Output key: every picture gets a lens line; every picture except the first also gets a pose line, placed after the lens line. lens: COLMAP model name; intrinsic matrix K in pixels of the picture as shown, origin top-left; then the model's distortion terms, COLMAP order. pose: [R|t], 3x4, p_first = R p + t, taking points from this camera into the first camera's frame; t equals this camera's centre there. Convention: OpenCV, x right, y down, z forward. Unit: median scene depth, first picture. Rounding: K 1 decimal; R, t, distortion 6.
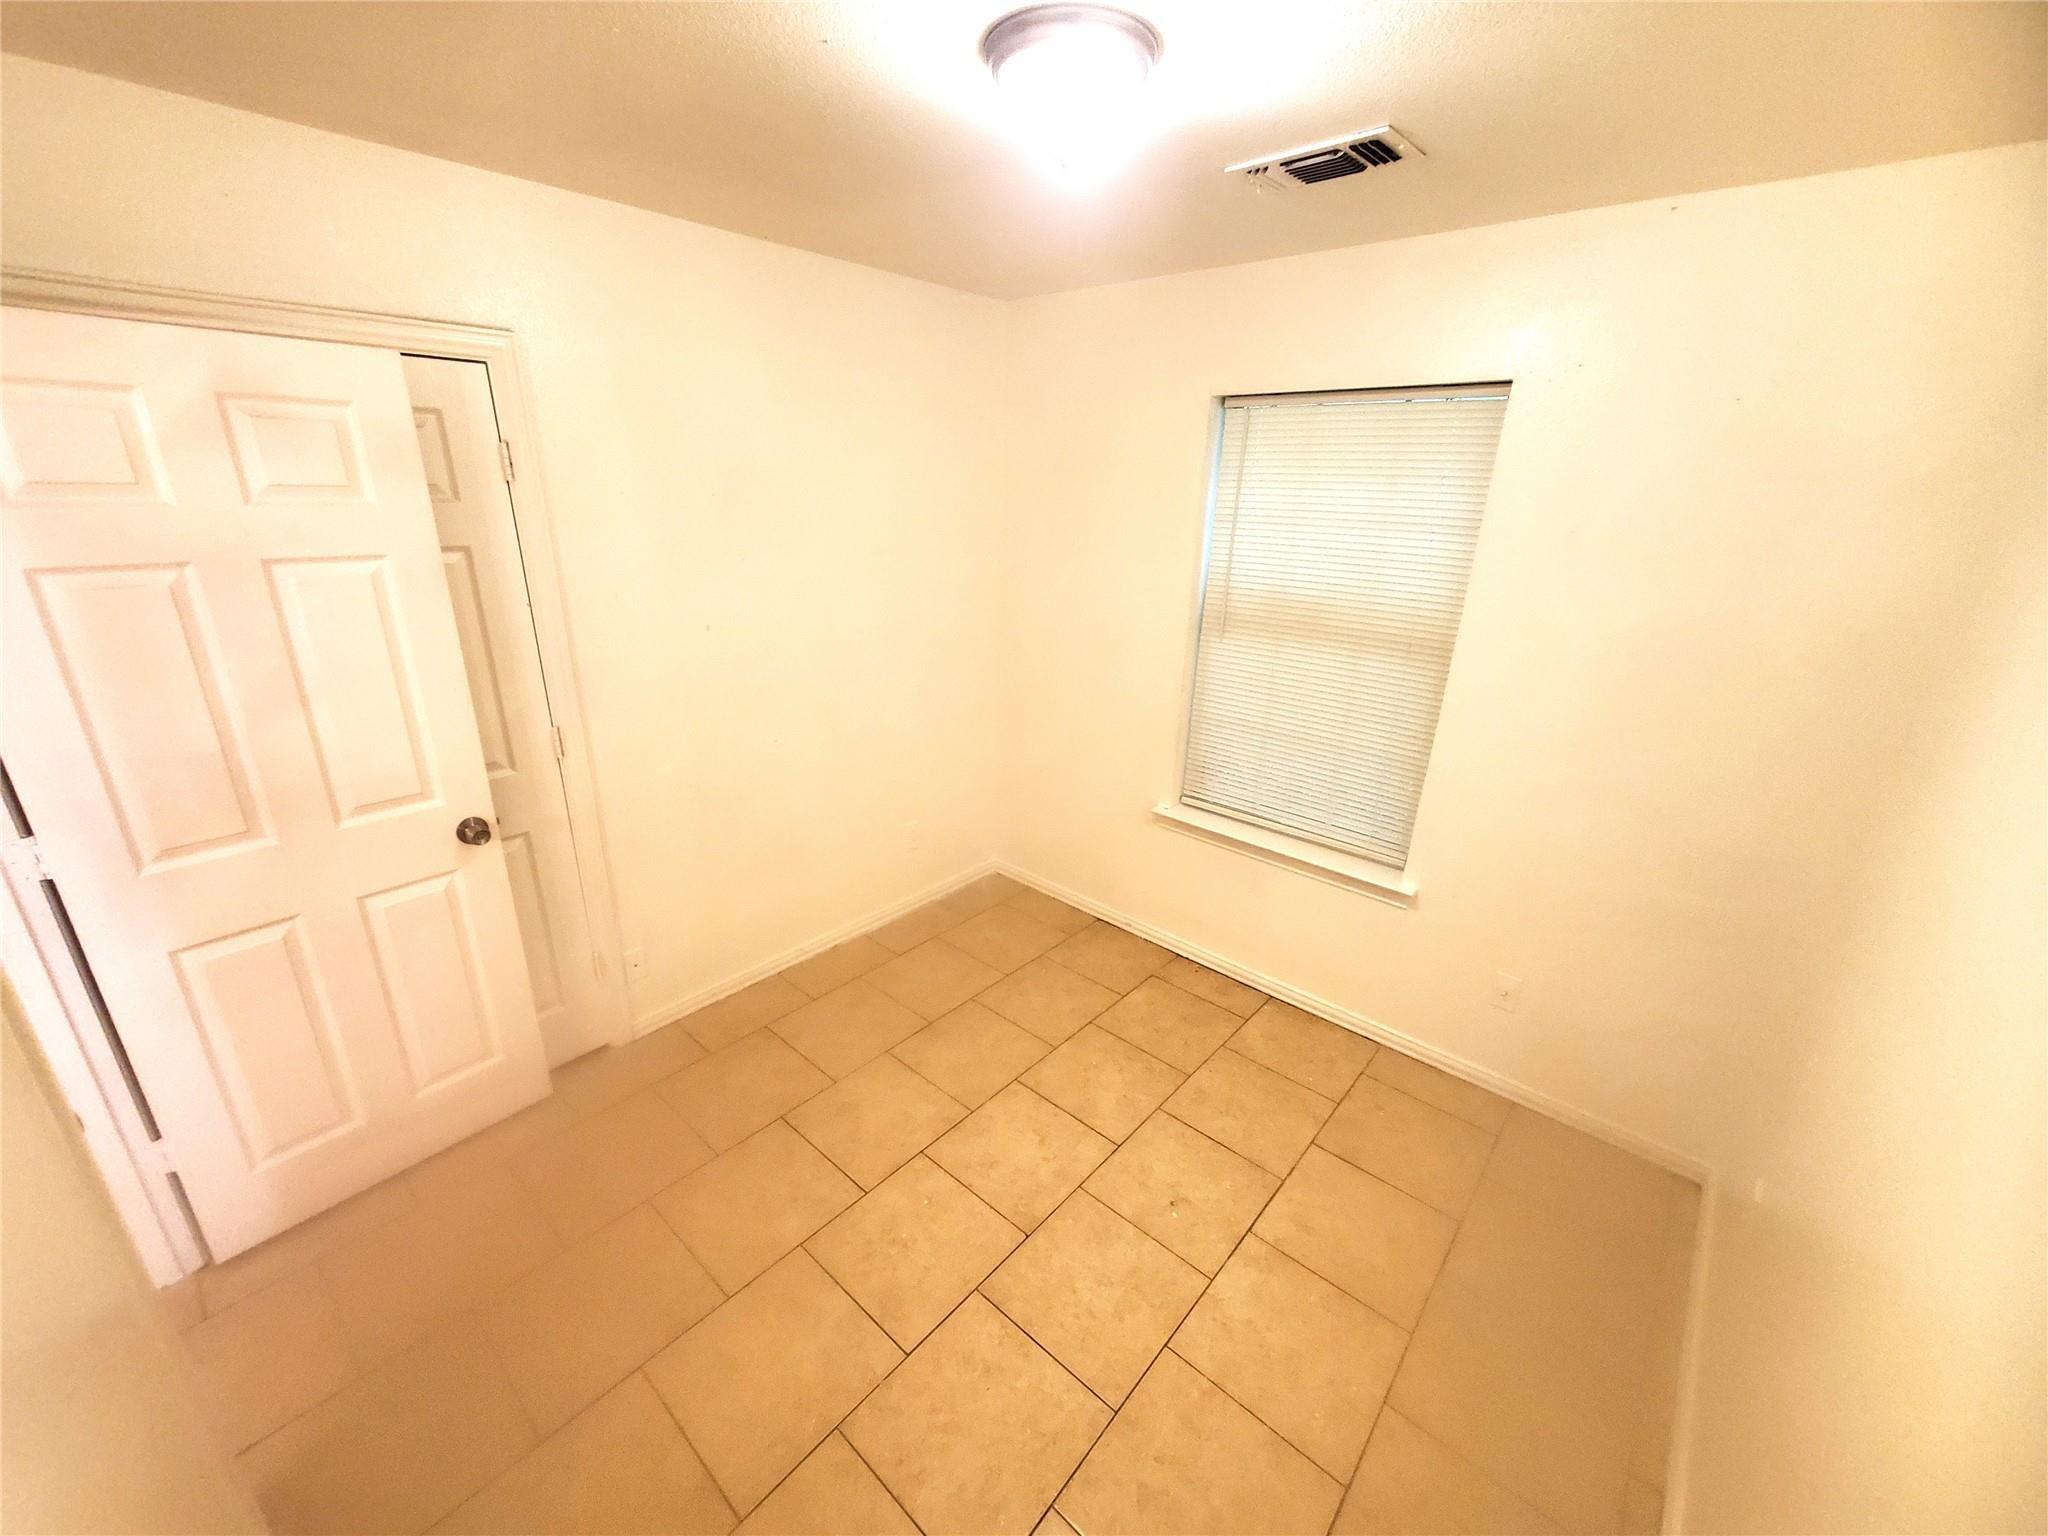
lens RADIAL K [[803.7, 0, 1013.8], [0, 803.7, 774.9], [0, 0, 1]] dist [-0.000298, -0.003418]
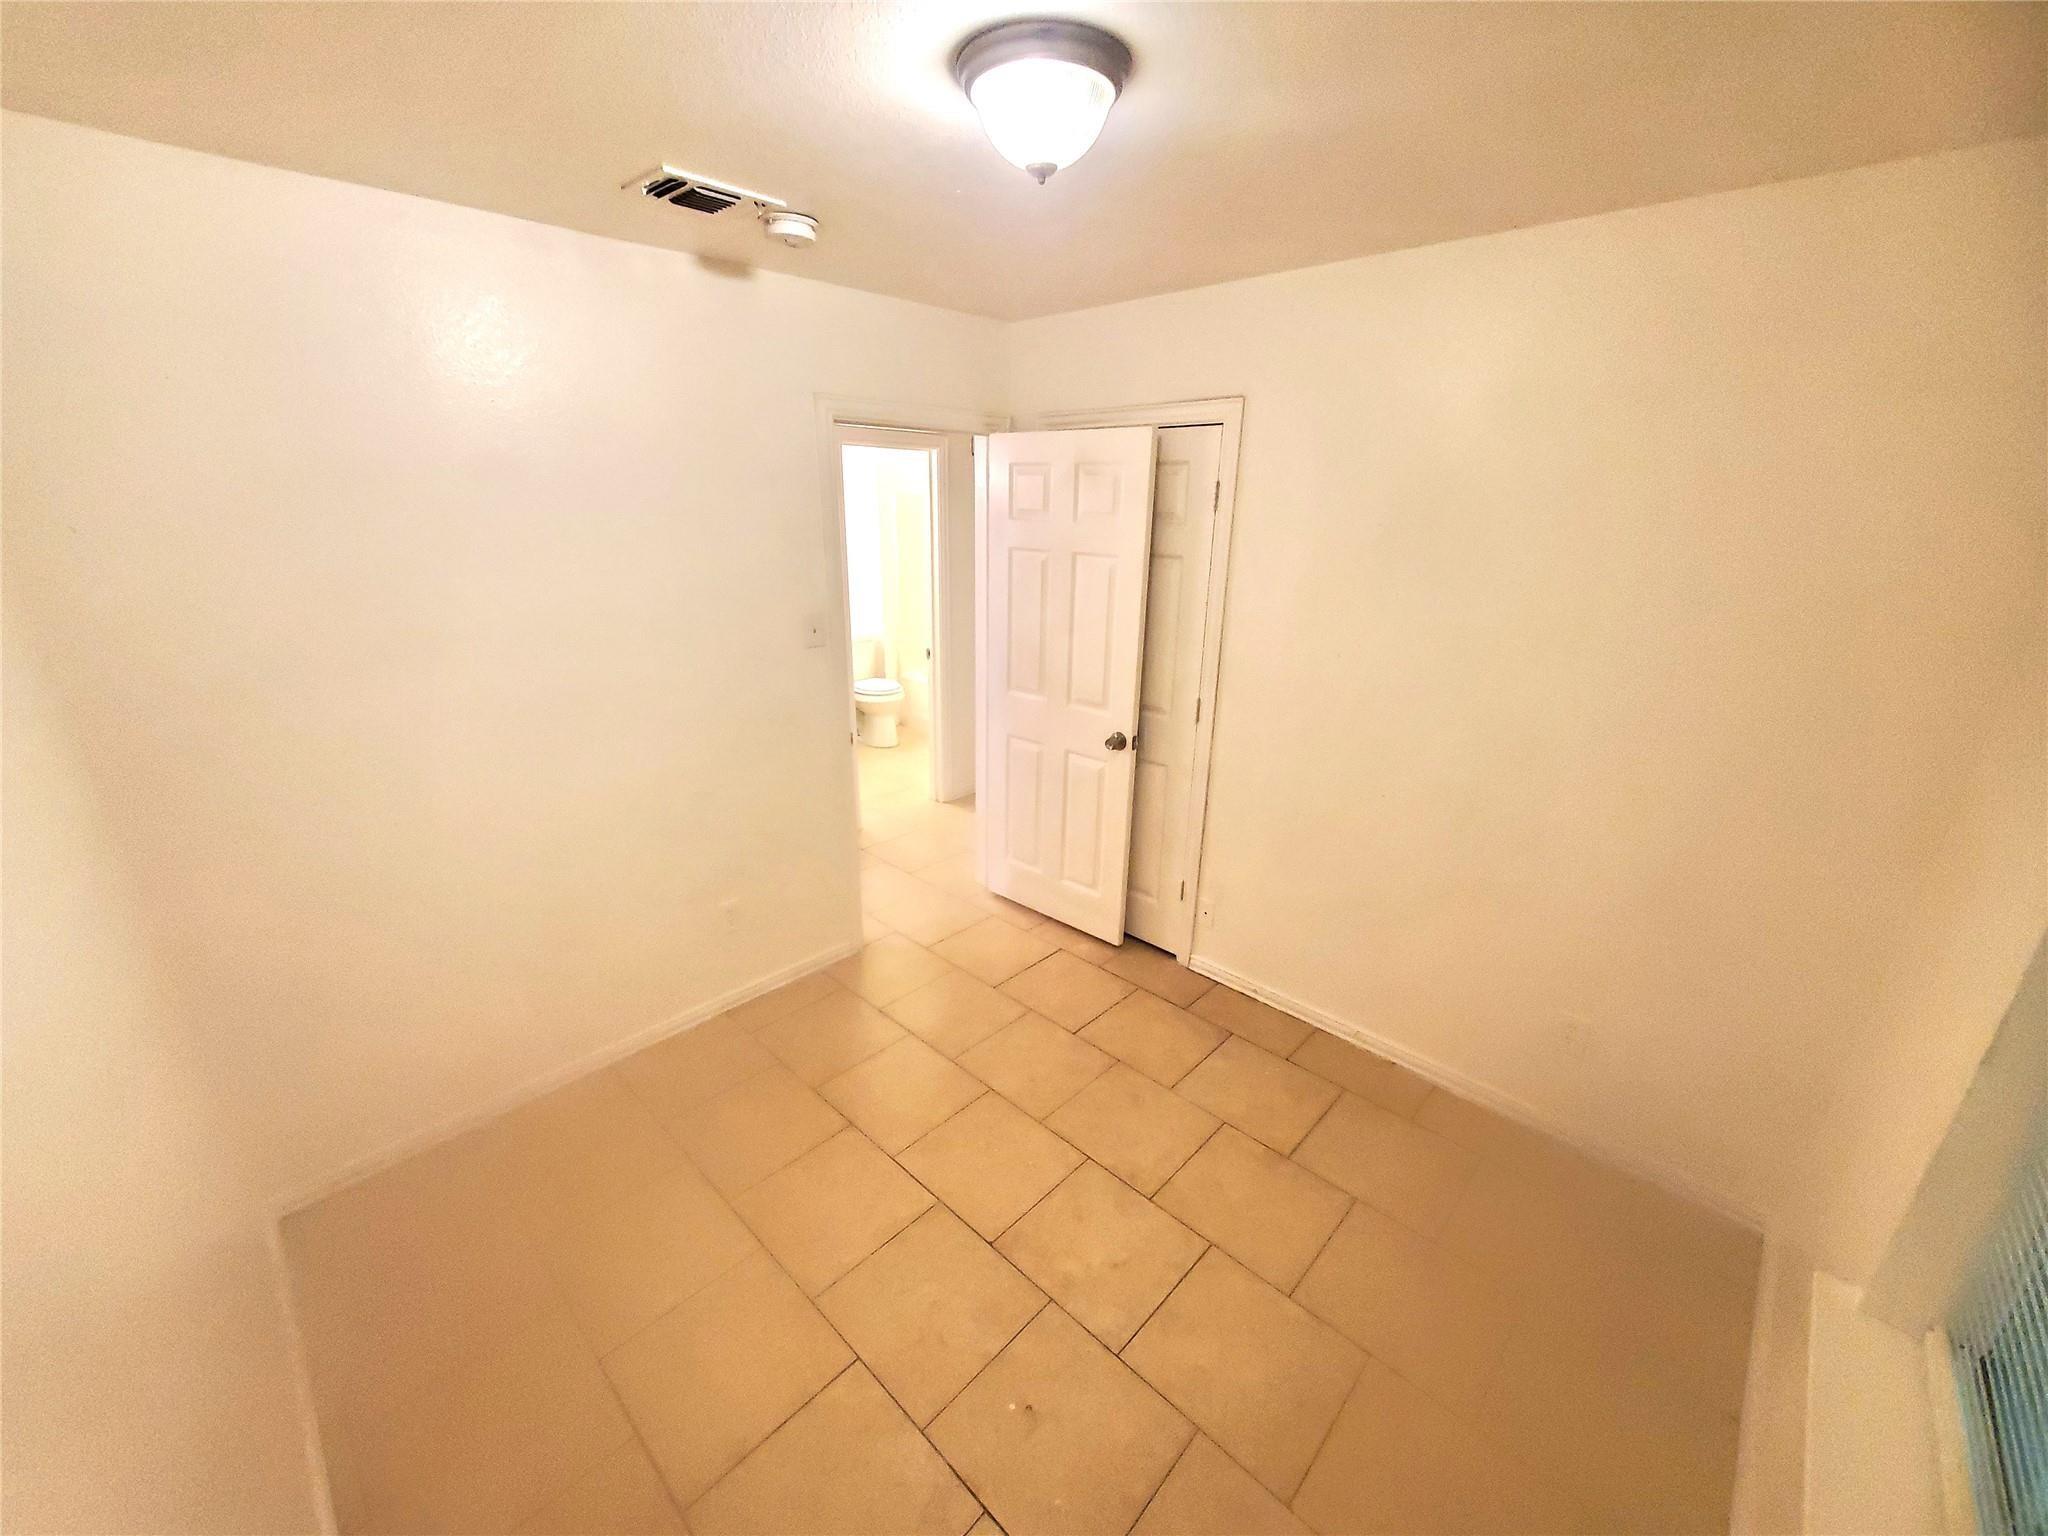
lens RADIAL K [[803.7, 0, 1013.8], [0, 803.7, 774.9], [0, 0, 1]] dist [-0.000298, -0.003418]
pose [[-0.040158, 0.302171, -0.952407, 0.829464], [-0.356537, 0.886097, 0.296166, -0.264492], [0.933418, 0.351462, 0.072151, 0.778542]]
